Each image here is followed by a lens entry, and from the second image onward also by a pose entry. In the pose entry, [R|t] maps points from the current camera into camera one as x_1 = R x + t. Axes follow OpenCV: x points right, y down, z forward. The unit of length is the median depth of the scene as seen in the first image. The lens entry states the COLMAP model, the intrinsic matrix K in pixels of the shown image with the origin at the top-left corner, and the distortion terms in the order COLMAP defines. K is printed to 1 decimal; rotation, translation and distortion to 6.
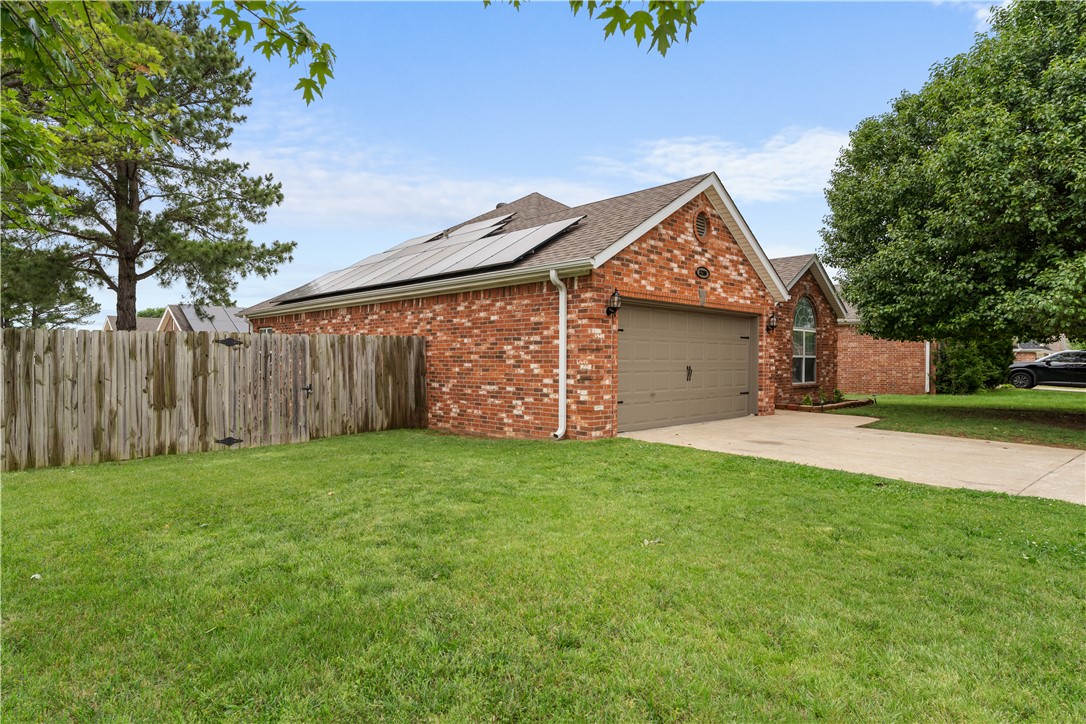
lens RADIAL K [[586.5, 0, 542.2], [0, 586.5, 364.8], [0, 0, 1]] dist [0.010857, -0.000088]
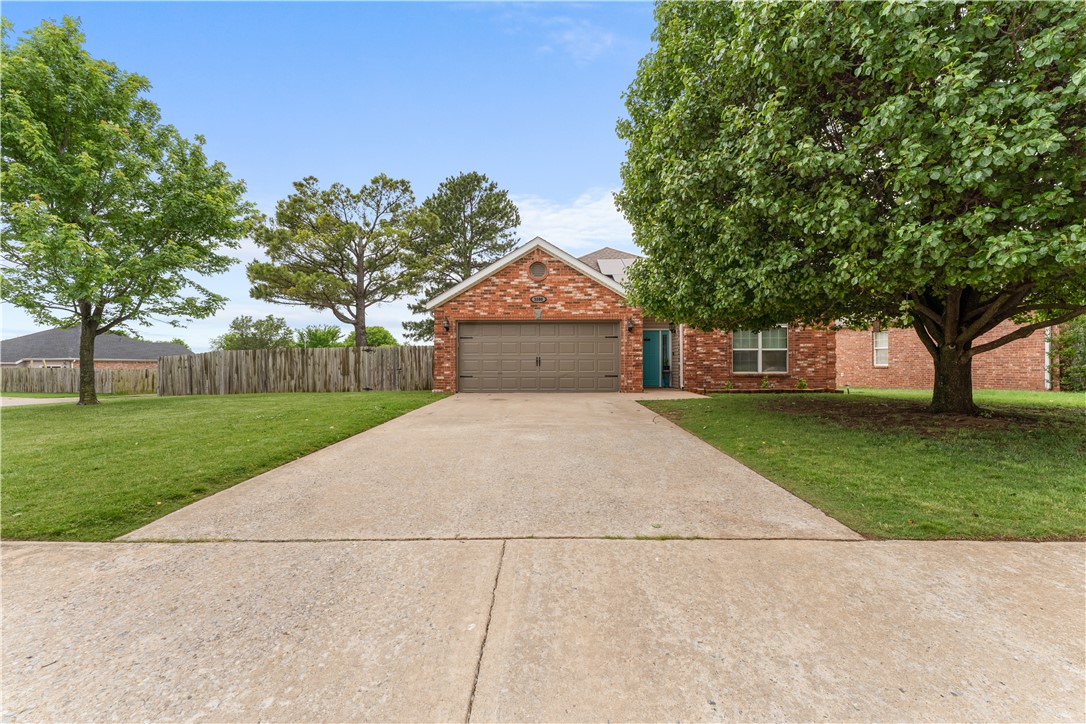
lens RADIAL K [[439.0, 0, 545.3], [0, 439.0, 364.7], [0, 0, 1]] dist [-0.002013, -0.000609]
pose [[0.710450, -0.007984, -0.703703, 1.176651], [0.000915, 0.999945, -0.010421, 0.037999], [0.703747, 0.006759, 0.710418, 0.159998]]
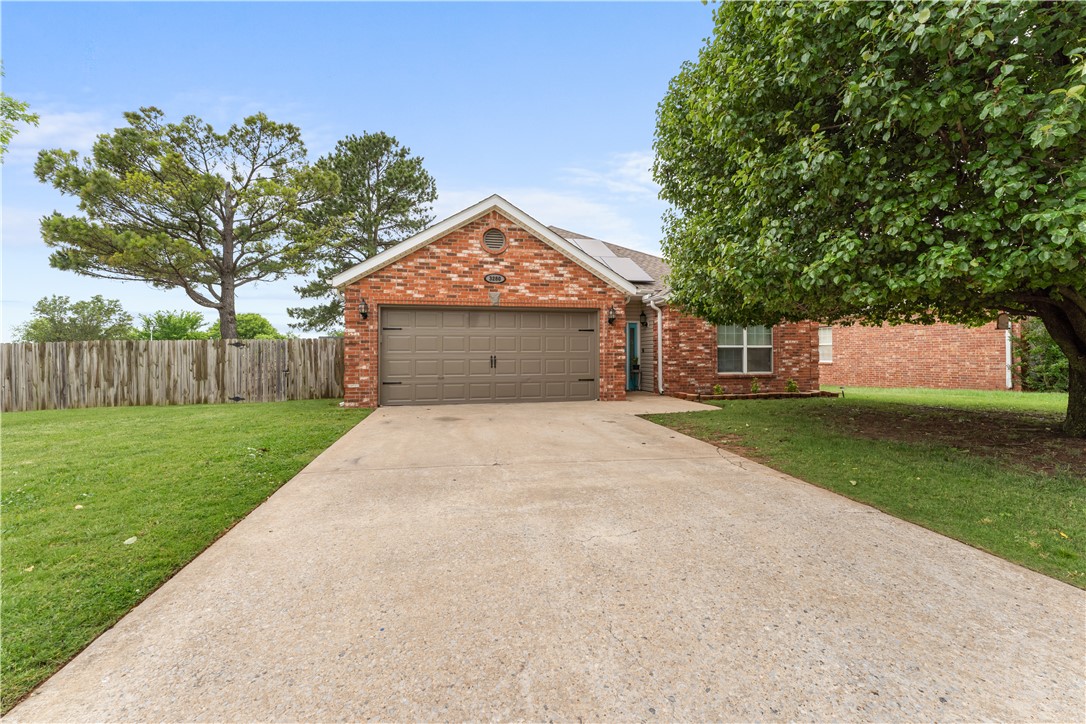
lens RADIAL K [[439.0, 0, 545.0], [0, 439.0, 353.1], [0, 0, 1]] dist [-0.002013, -0.000609]
pose [[0.848606, -0.012930, -0.528867, 0.865224], [0.004117, 0.999832, -0.017839, 0.013799], [0.529009, 0.012961, 0.848517, 0.300421]]
